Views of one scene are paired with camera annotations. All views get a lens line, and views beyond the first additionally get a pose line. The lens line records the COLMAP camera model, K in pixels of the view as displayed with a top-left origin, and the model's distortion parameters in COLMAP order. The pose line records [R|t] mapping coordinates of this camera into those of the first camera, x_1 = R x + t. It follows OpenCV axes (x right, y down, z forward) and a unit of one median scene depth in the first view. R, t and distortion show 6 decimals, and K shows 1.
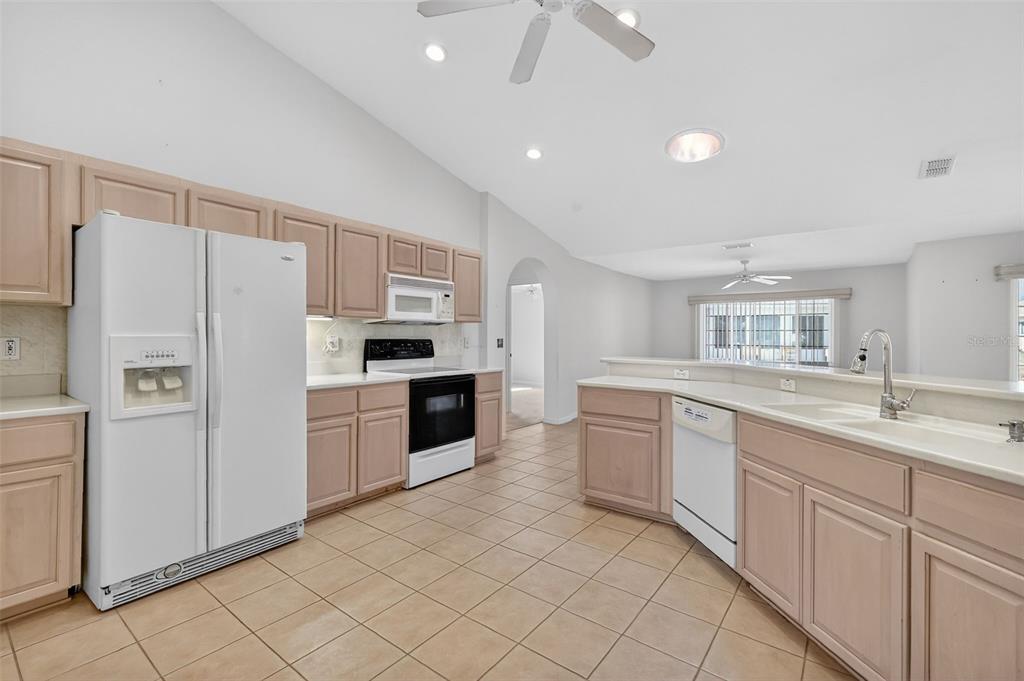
lens RADIAL K [[445.3, 0, 517.0], [0, 445.3, 334.0], [0, 0, 1]] dist [0.002357, -0.000867]
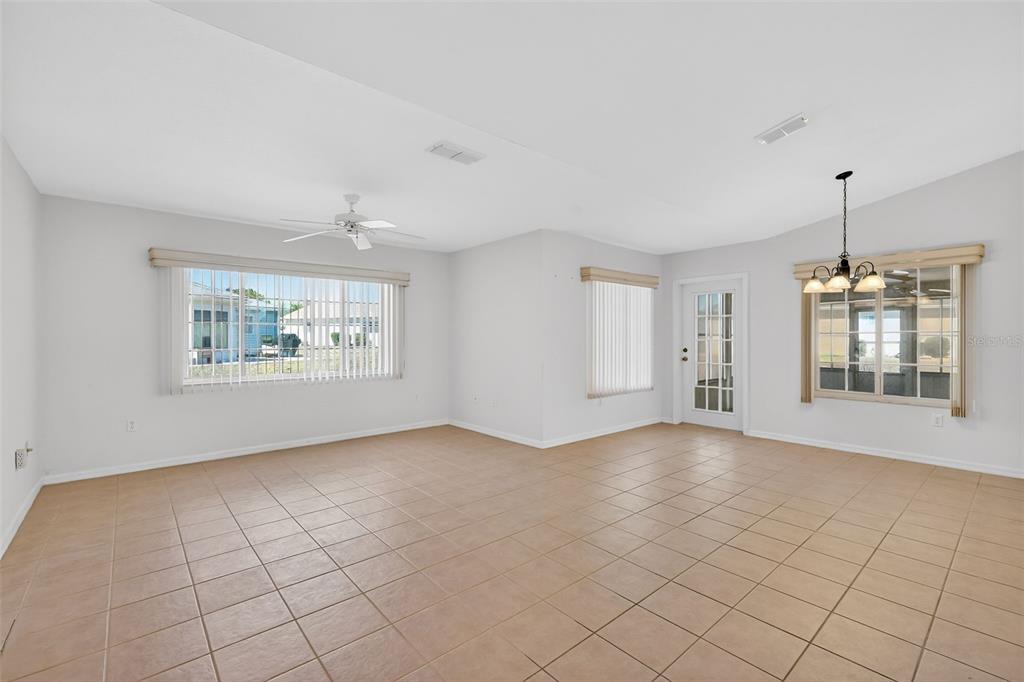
lens RADIAL K [[445.3, 0, 514.2], [0, 445.3, 340.8], [0, 0, 1]] dist [0.002357, -0.000867]
pose [[0.203375, -0.014835, 0.978989, 0.023898], [-0.005461, 0.999852, 0.016286, 0.006071], [-0.979086, -0.008659, 0.203264, 1.309151]]
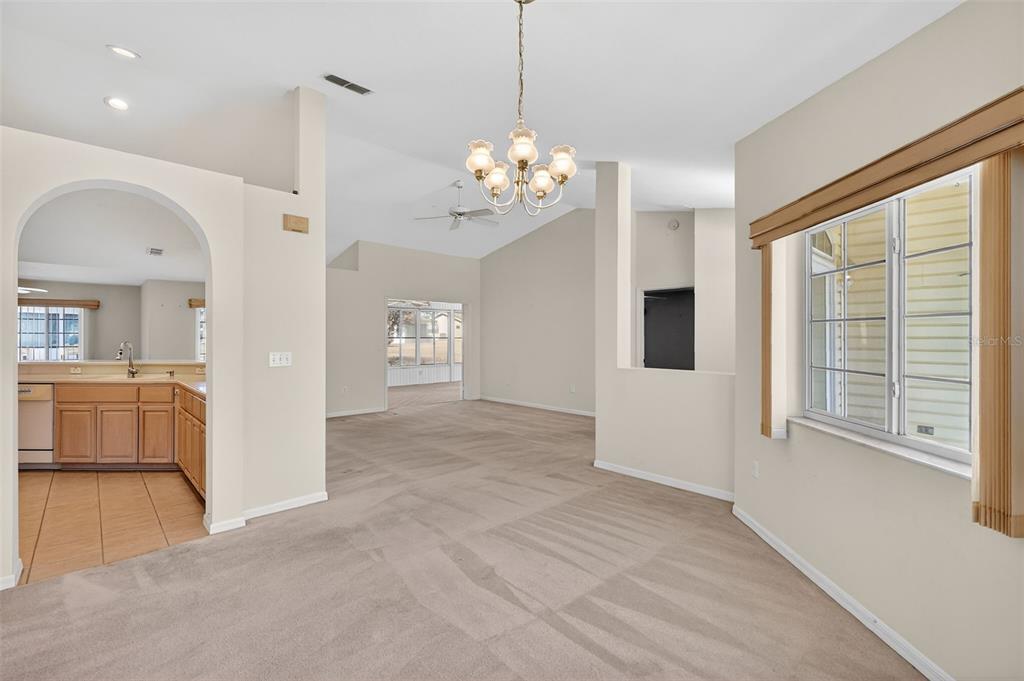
lens RADIAL K [[445.3, 0, 516.8], [0, 445.3, 334.1], [0, 0, 1]] dist [0.002357, -0.000867]
pose [[0.154246, -0.002374, 0.988030, -0.688140], [-0.008198, 0.999960, 0.003683, -0.042991], [-0.987998, -0.008668, 0.154220, -0.803277]]
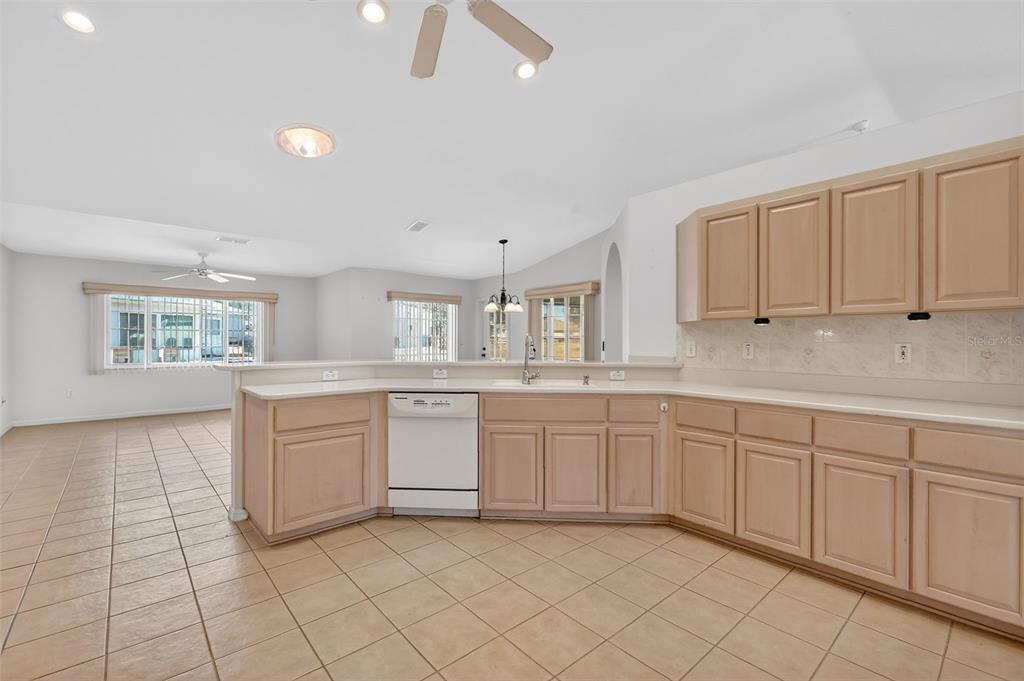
lens RADIAL K [[445.3, 0, 515.2], [0, 445.3, 336.4], [0, 0, 1]] dist [0.002357, -0.000867]
pose [[0.194935, 0.001597, 0.980815, -0.485907], [-0.008495, 0.999964, 0.000060, -0.000593], [-0.980779, -0.008343, 0.194942, 0.371198]]
